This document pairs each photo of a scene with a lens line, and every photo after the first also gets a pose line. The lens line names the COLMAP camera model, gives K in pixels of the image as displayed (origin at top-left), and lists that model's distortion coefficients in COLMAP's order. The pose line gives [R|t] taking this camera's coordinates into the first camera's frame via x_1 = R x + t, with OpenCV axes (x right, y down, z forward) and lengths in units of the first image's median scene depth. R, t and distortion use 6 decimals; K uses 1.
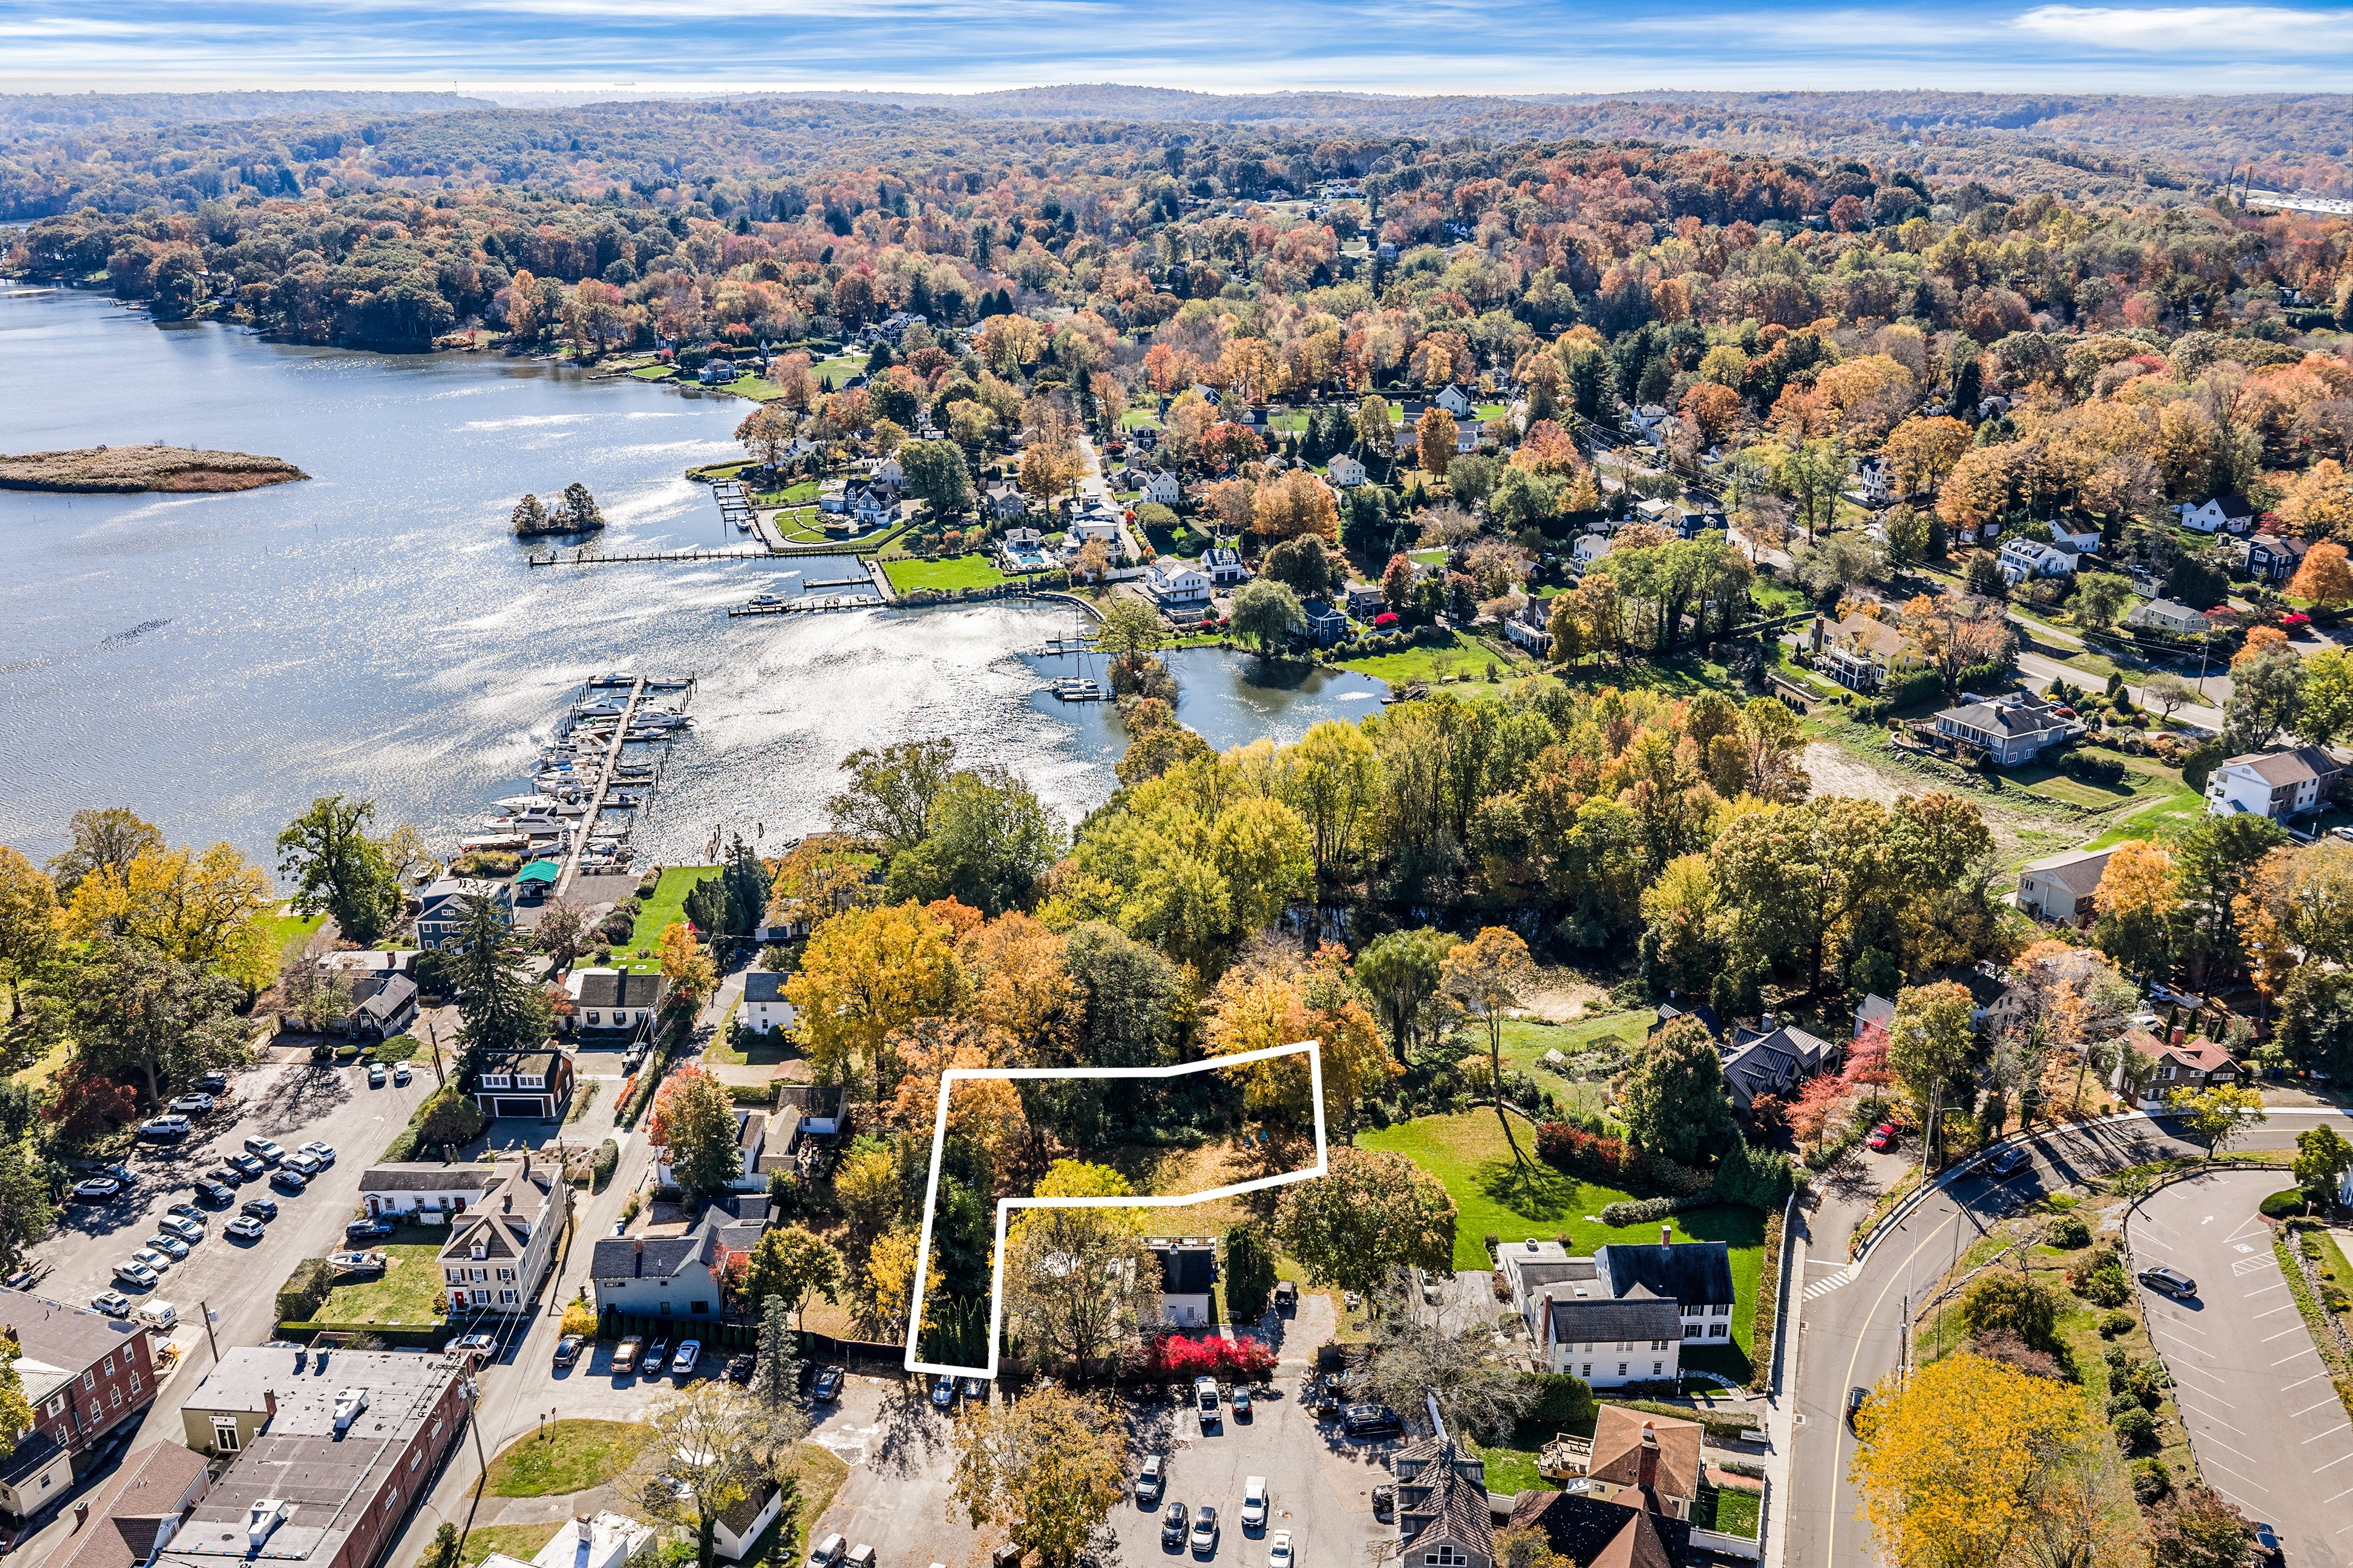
lens RADIAL K [[1970.1, 0, 1176.5], [0, 1970.1, 784.0], [0, 0, 1]] dist [0.013155, -0.020730]
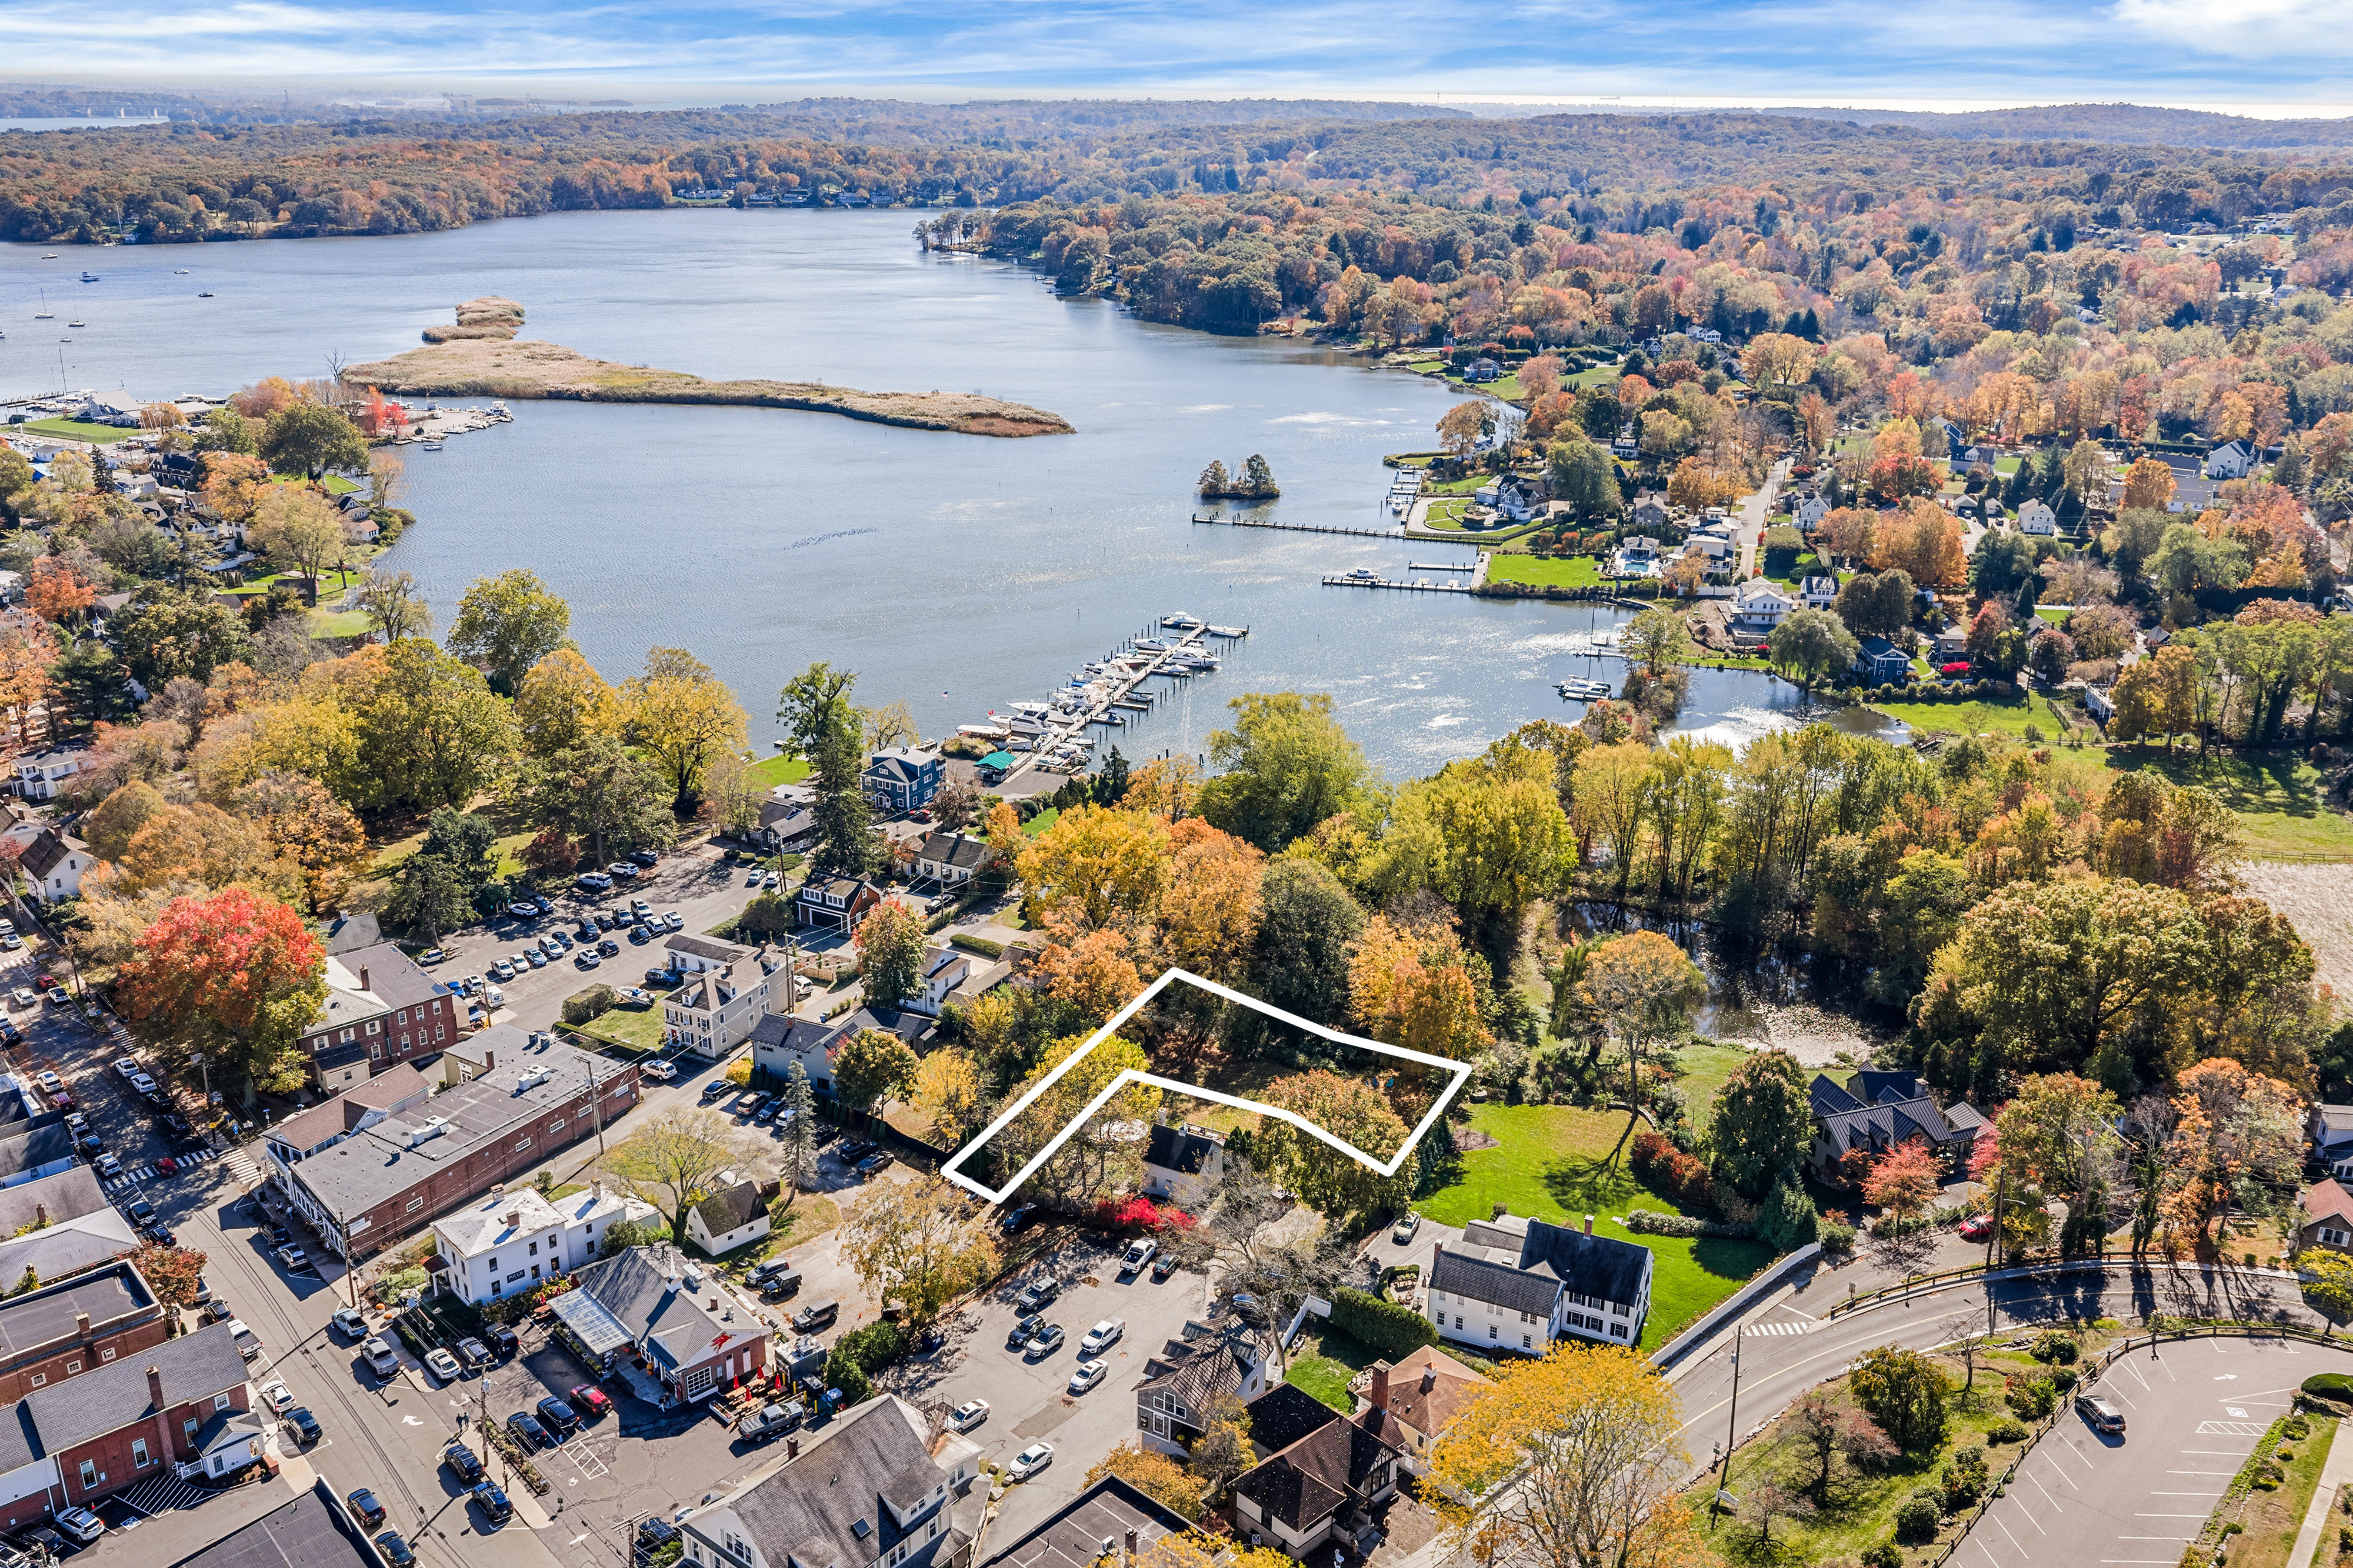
lens RADIAL K [[2005.8, 0, 1166.7], [0, 2005.8, 746.8], [0, 0, 1]] dist [0.033120, -0.072698]
pose [[0.885677, 0.154953, -0.437683, 0.196382], [-0.167687, 0.985793, 0.009676, 0.006105], [0.432964, 0.064823, 0.899077, -0.013319]]
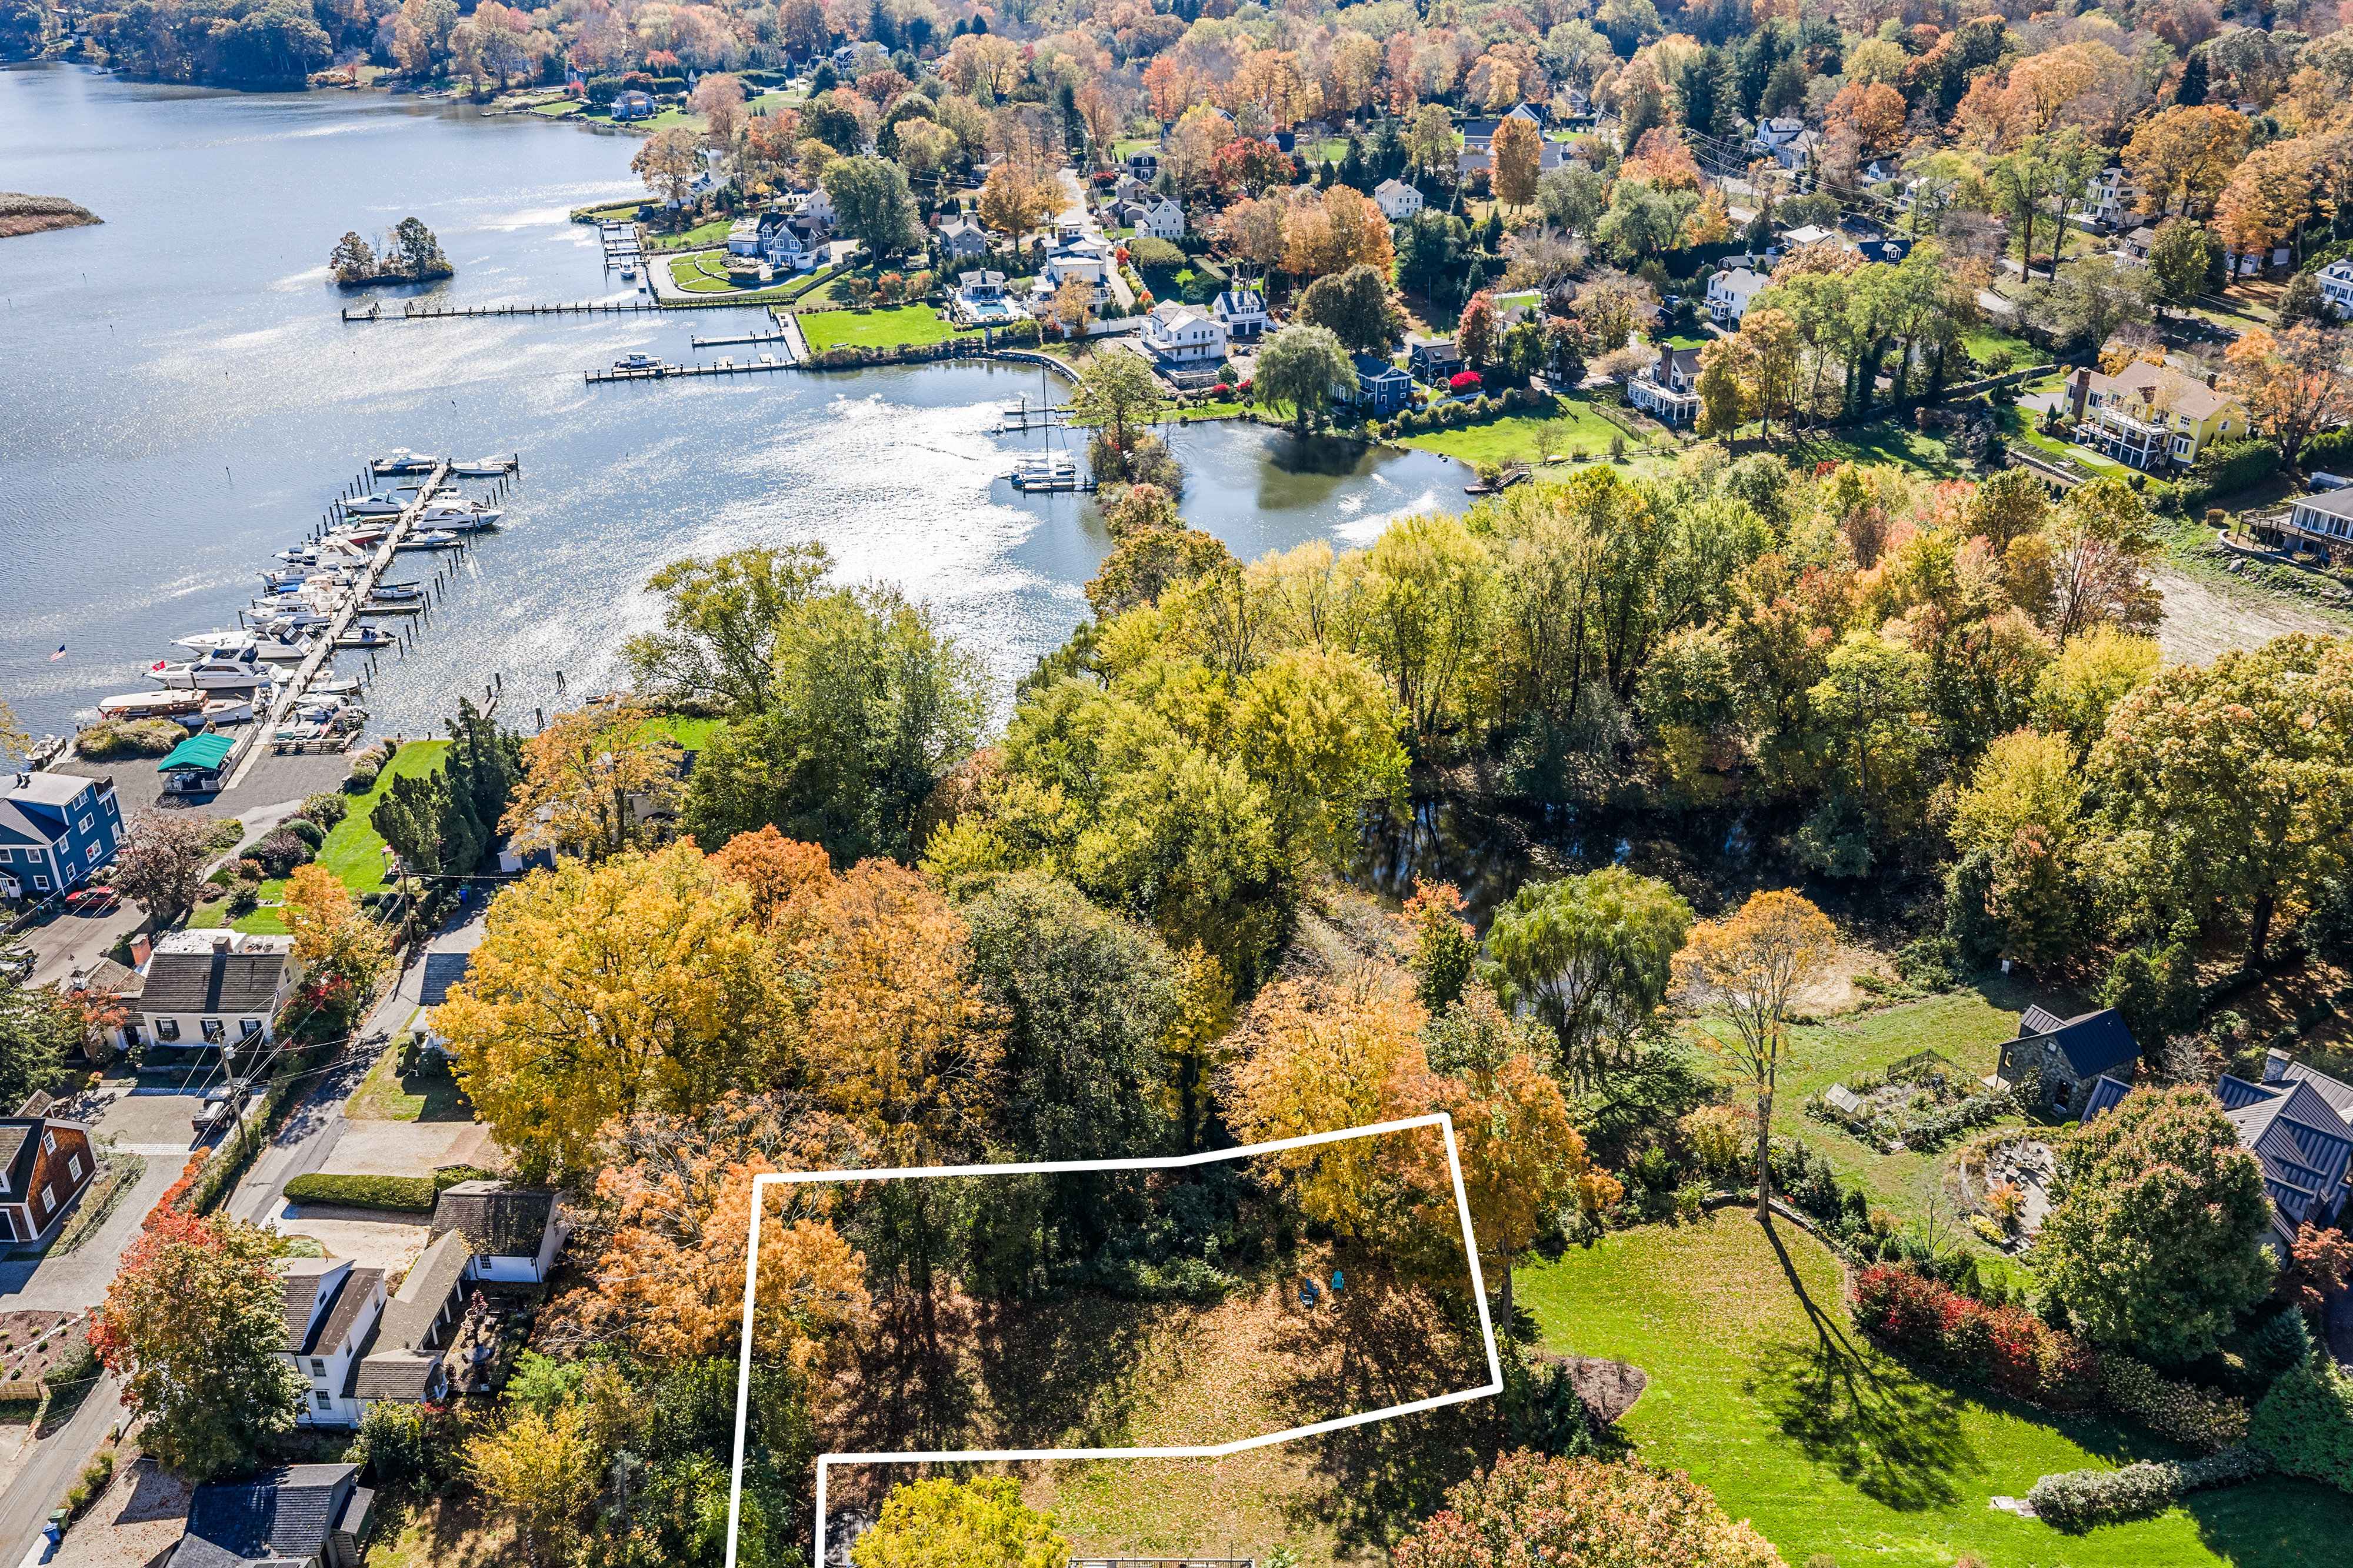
lens RADIAL K [[1970.1, 0, 1176.5], [0, 1970.1, 784.0], [0, 0, 1]] dist [0.013155, -0.020730]
pose [[0.999982, -0.002960, -0.005212, 0.001699], [0.003447, 0.995367, 0.096088, -0.004363], [0.004904, -0.096105, 0.995359, 0.246292]]
